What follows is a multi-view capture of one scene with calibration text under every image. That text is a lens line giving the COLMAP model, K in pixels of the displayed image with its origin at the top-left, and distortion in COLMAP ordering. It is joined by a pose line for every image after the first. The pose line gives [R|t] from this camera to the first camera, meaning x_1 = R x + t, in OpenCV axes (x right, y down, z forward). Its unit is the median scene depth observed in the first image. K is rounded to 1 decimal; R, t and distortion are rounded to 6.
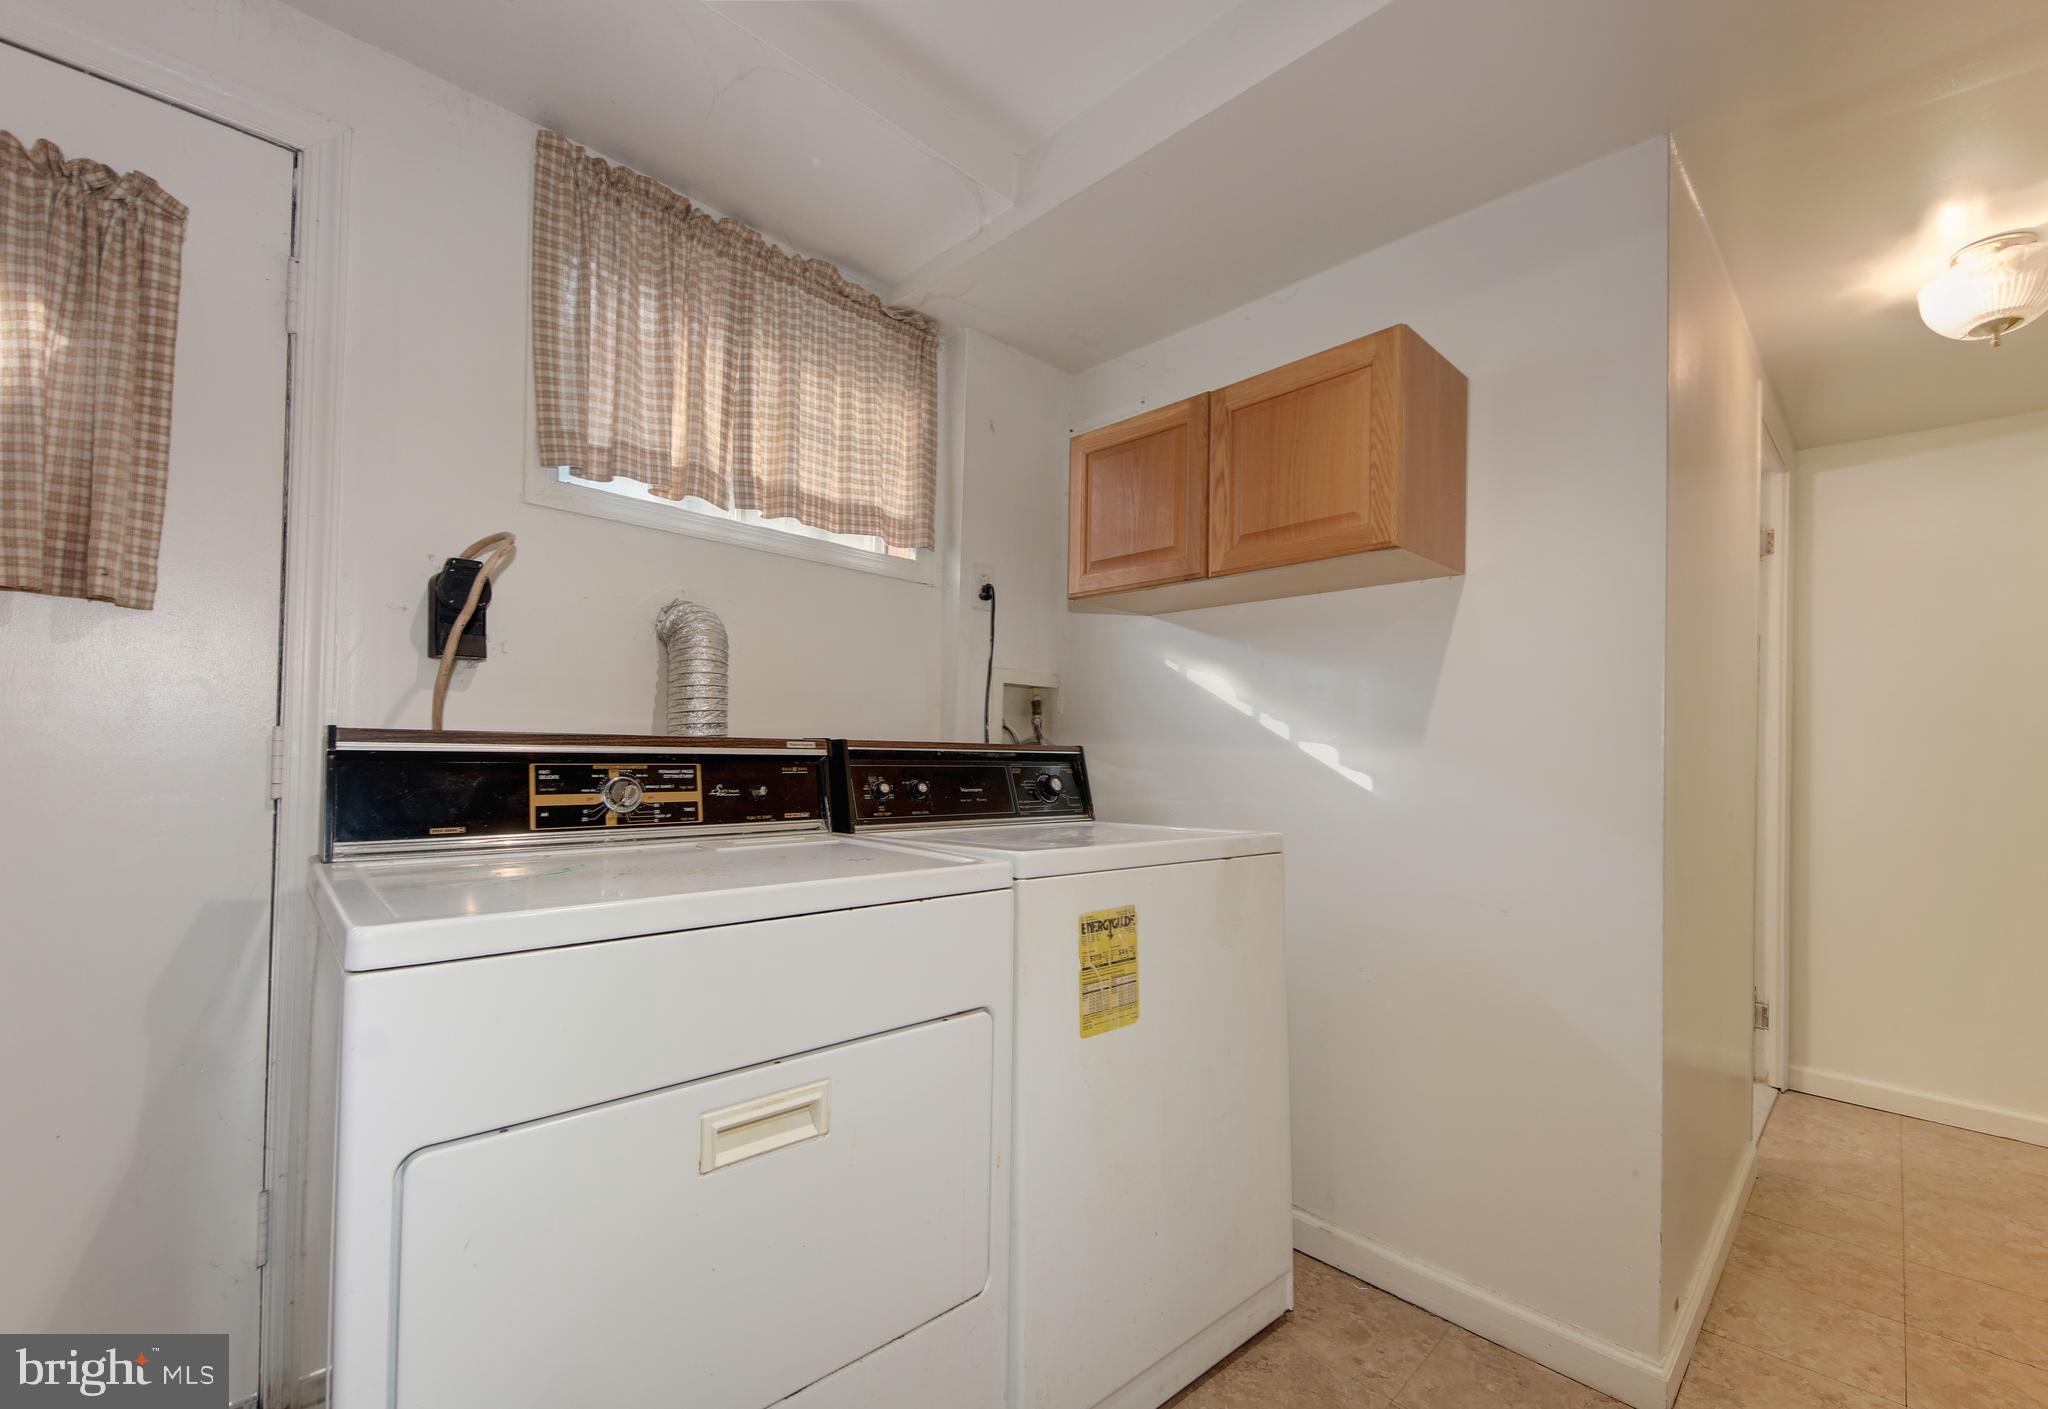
lens RADIAL K [[848.9, 0, 1023.5], [0, 848.9, 741.6], [0, 0, 1]] dist [0.001944, 0.000076]
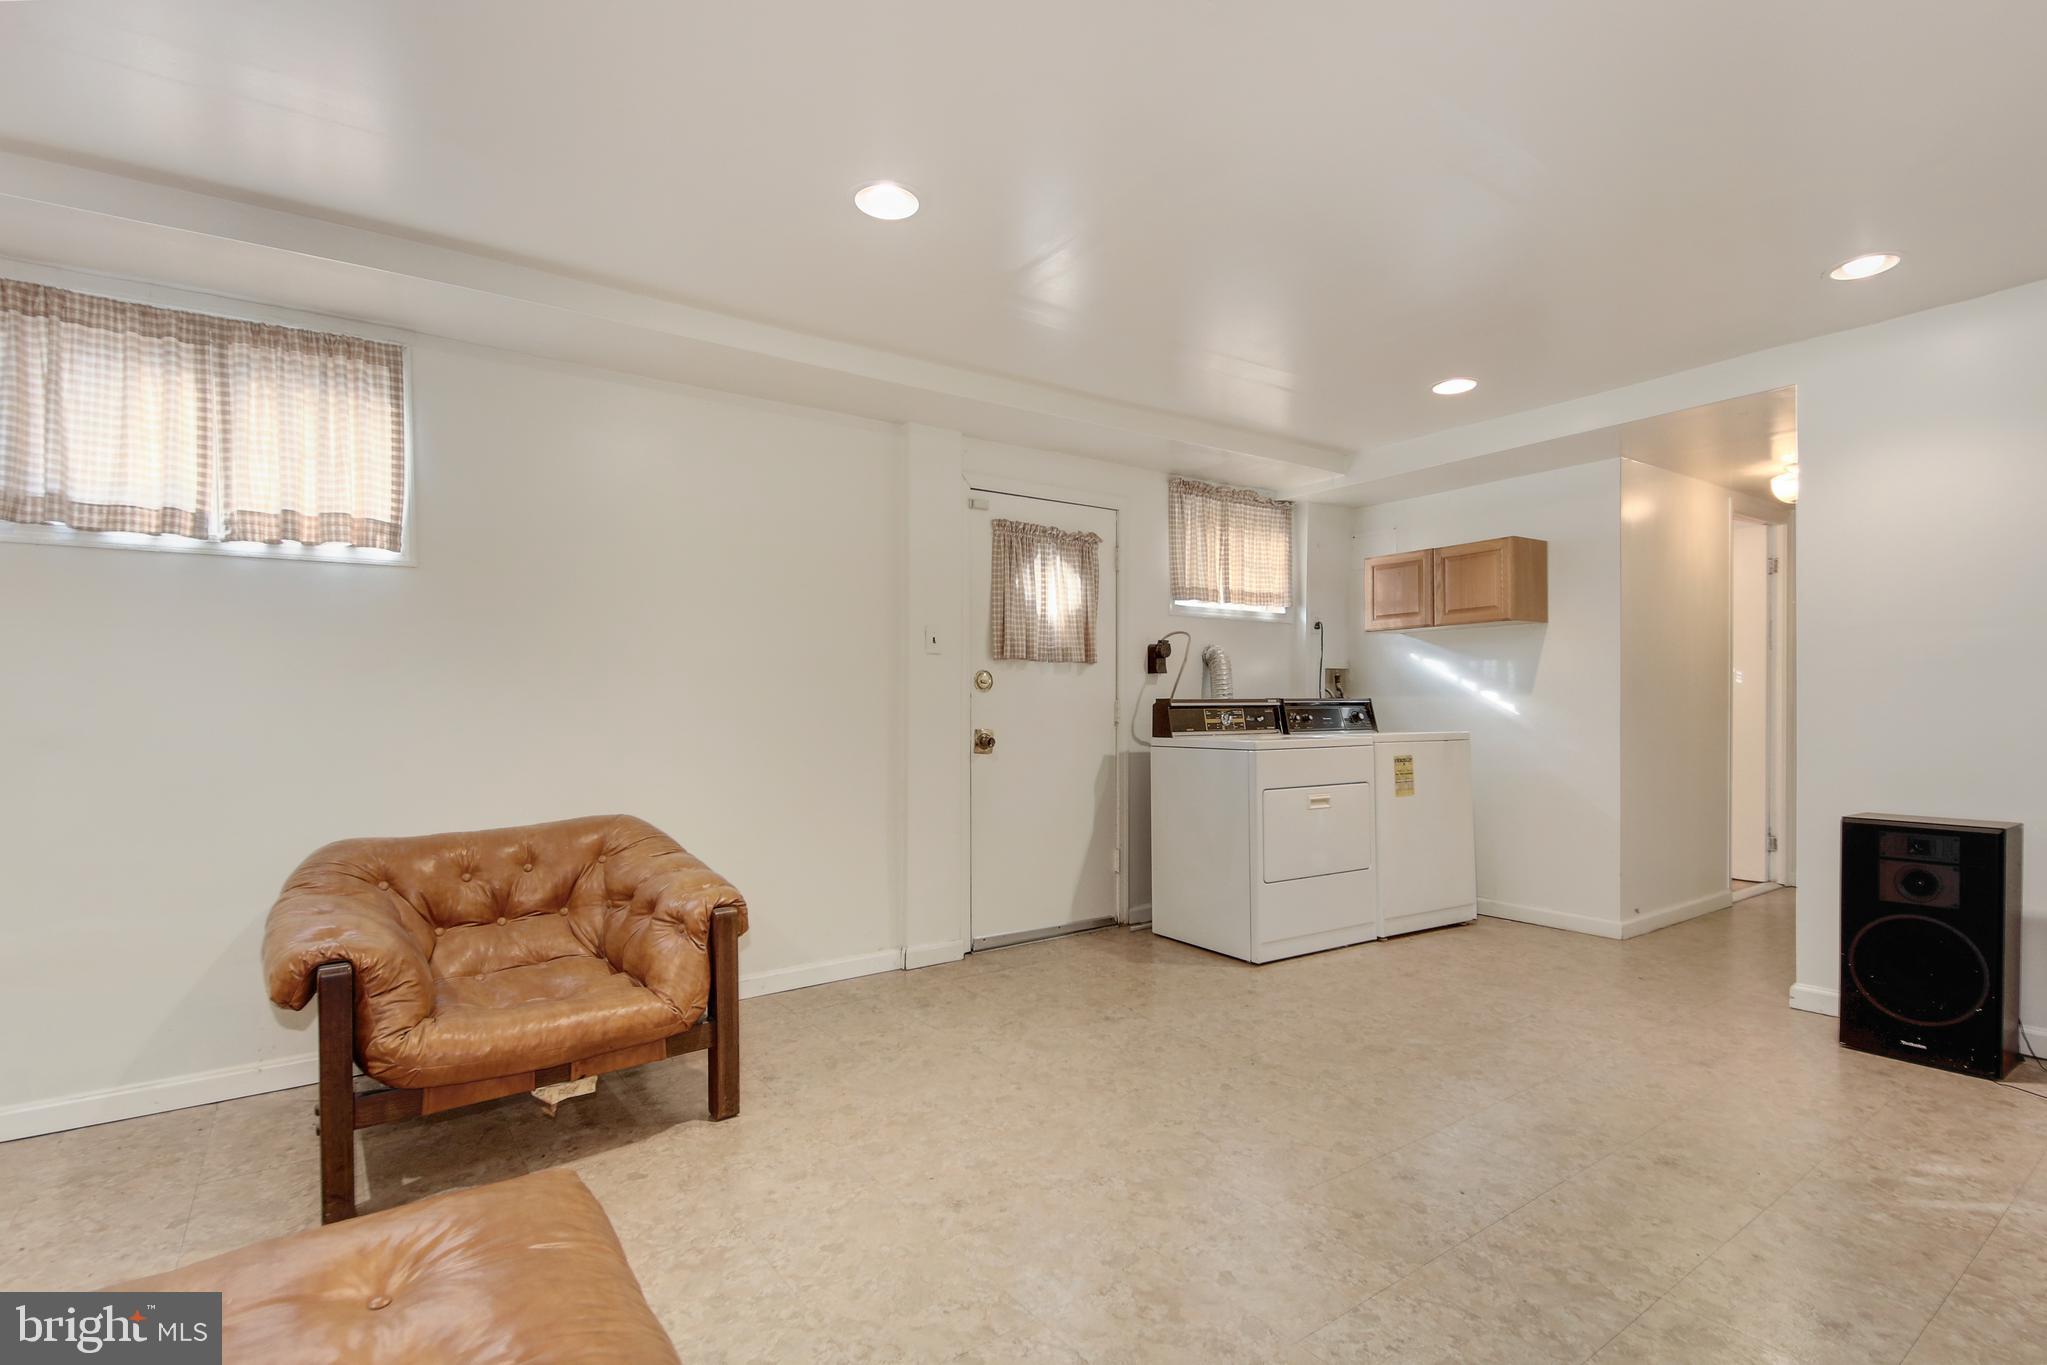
lens RADIAL K [[928.6, 0, 1023.1], [0, 928.6, 713.8], [0, 0, 1]] dist [-0.001586, -0.000133]
pose [[0.985341, -0.023361, -0.168992, -0.493404], [0.026750, 0.999484, 0.017808, -0.025758], [0.168489, -0.022067, 0.985457, -1.800312]]
